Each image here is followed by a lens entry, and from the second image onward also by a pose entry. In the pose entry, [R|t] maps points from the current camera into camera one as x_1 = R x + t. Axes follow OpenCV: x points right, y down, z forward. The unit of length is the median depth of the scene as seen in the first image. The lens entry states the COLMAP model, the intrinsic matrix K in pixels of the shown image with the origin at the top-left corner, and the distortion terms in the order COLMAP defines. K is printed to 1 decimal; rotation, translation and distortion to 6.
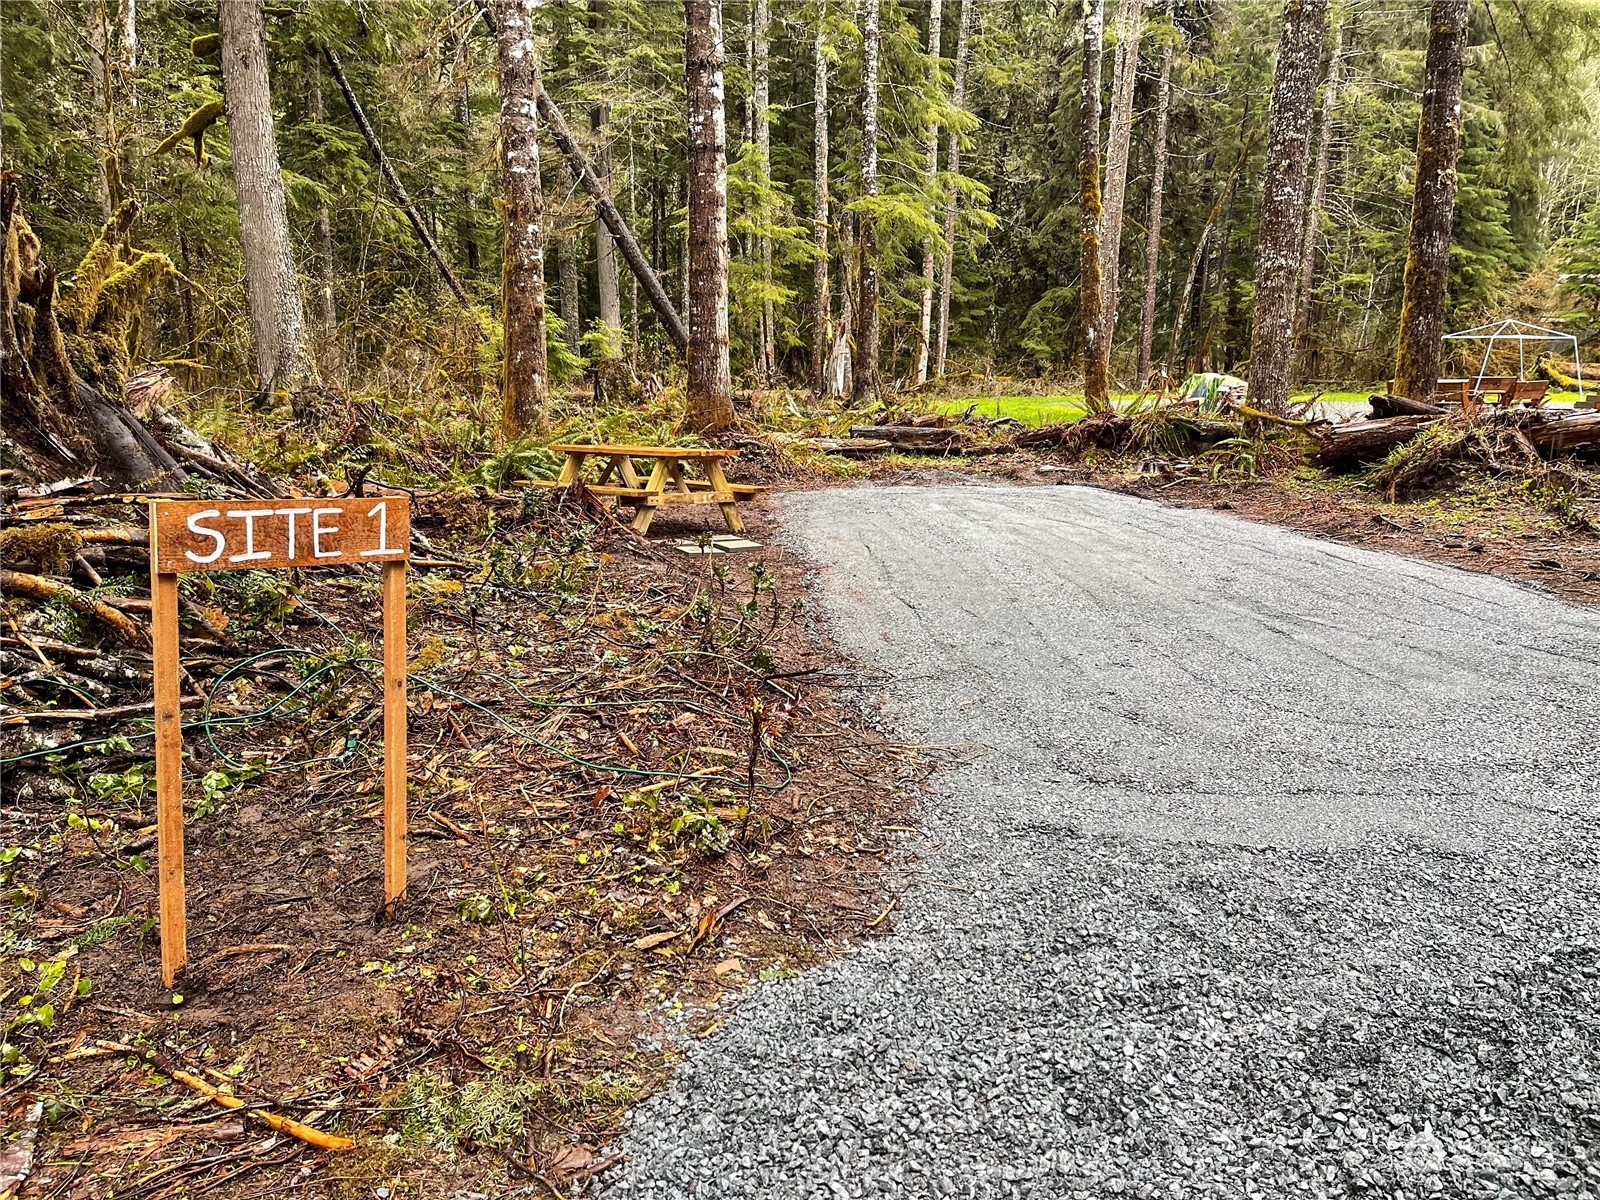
lens RADIAL K [[1209.7, 0, 828.1], [0, 1209.7, 601.7], [0, 0, 1]] dist [0.009628, -0.004478]
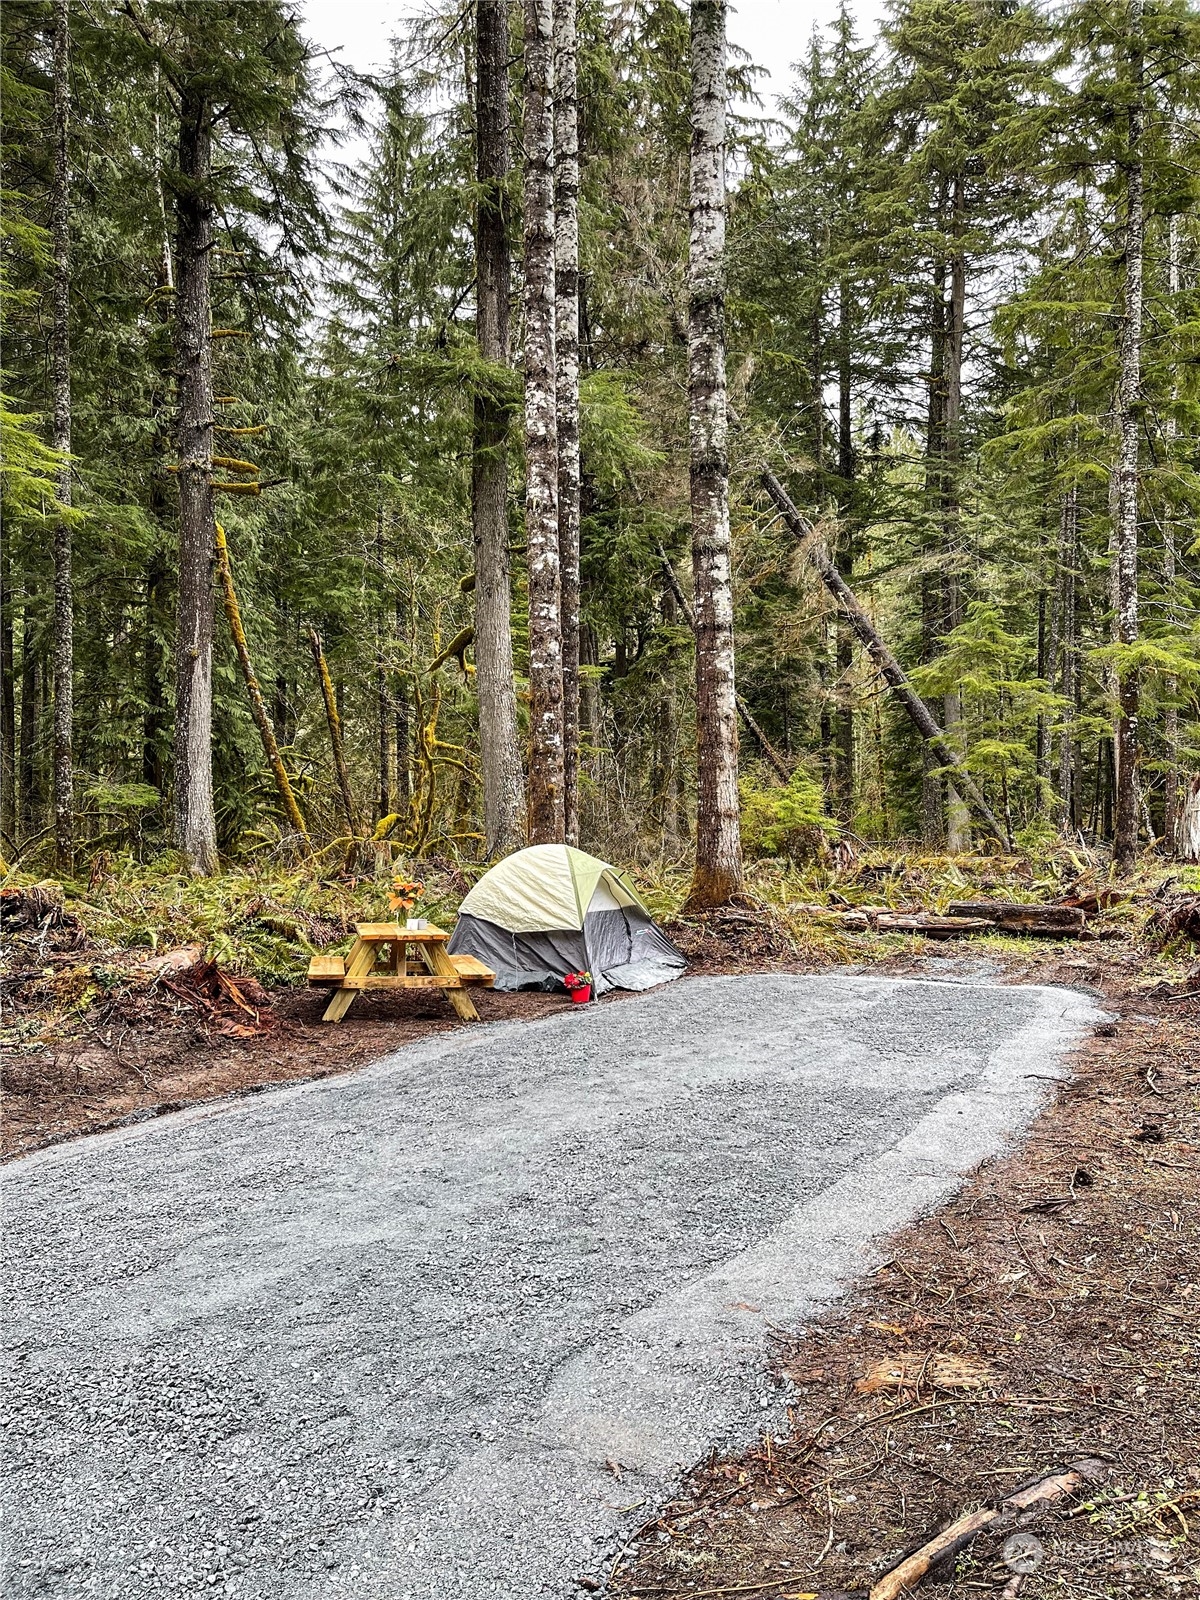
lens RADIAL K [[1209.7, 0, 600.0], [0, 1209.7, 800.0], [0, 0, 1]] dist [0.009628, -0.004478]
pose [[0.843324, -0.026194, -0.536767, 0.362230], [-0.087866, 0.978650, -0.185806, -0.039718], [0.530174, 0.203858, 0.823017, 0.154697]]
